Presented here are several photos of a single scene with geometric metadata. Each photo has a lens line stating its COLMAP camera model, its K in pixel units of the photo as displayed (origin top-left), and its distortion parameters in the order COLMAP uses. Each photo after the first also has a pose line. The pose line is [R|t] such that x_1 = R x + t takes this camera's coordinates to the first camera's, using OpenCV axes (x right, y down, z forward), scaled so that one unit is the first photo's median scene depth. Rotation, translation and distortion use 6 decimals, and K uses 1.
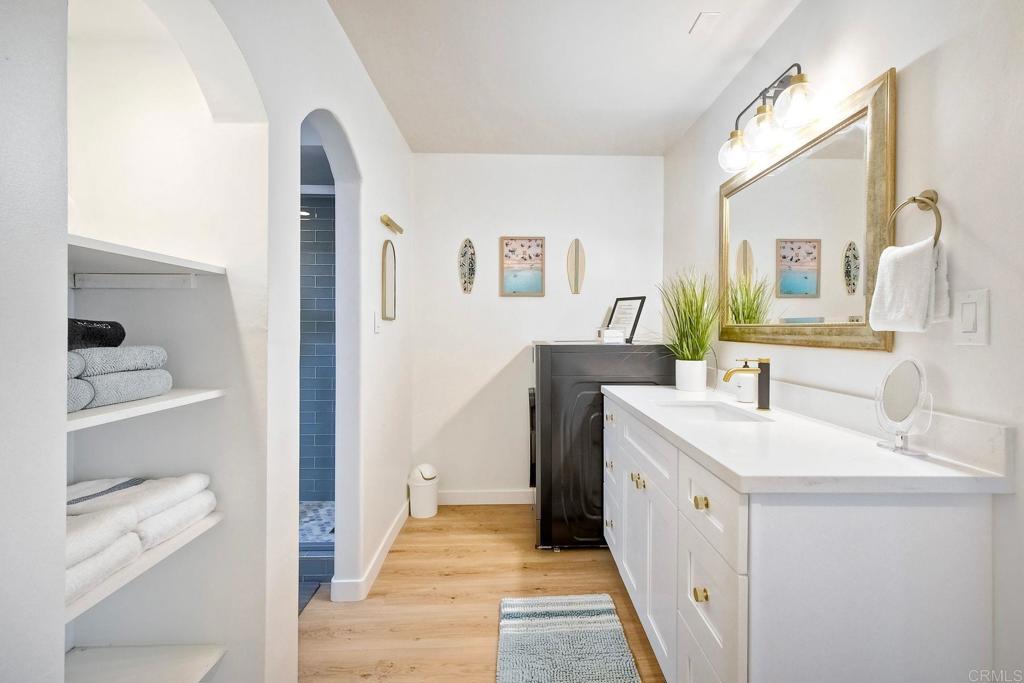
lens RADIAL K [[459.4, 0, 514.9], [0, 459.4, 334.6], [0, 0, 1]] dist [-0.001126, -0.000268]
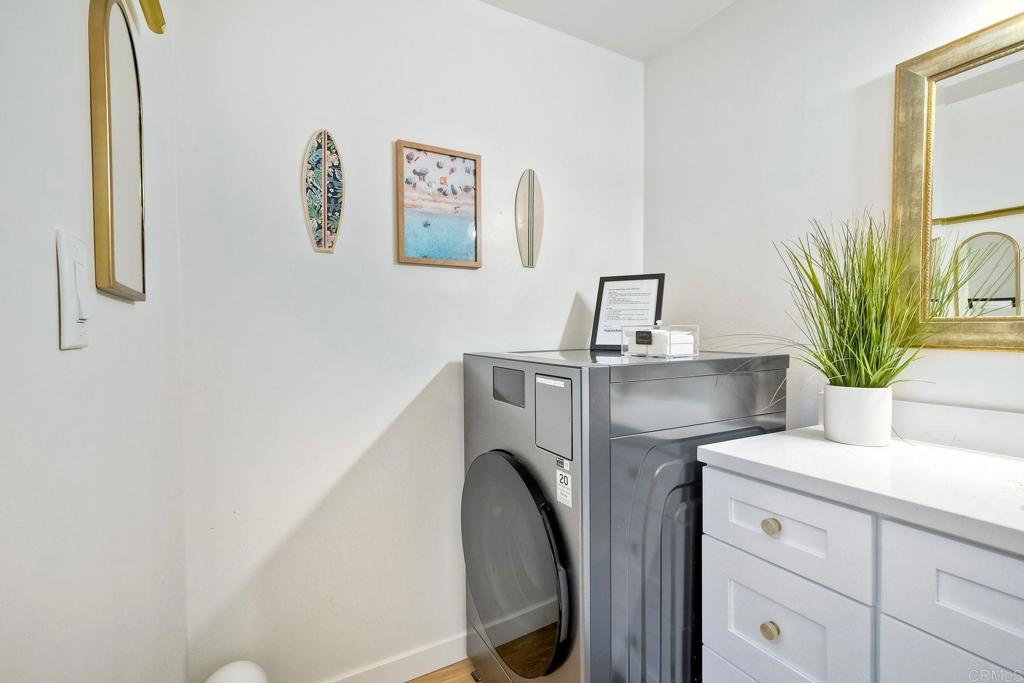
lens RADIAL K [[459.4, 0, 508.1], [0, 459.4, 345.6], [0, 0, 1]] dist [-0.001126, -0.000268]
pose [[0.880804, -0.021280, 0.473003, -0.160878], [0.014420, 0.999732, 0.018125, -0.003573], [-0.473261, -0.009144, 0.880875, 0.515573]]
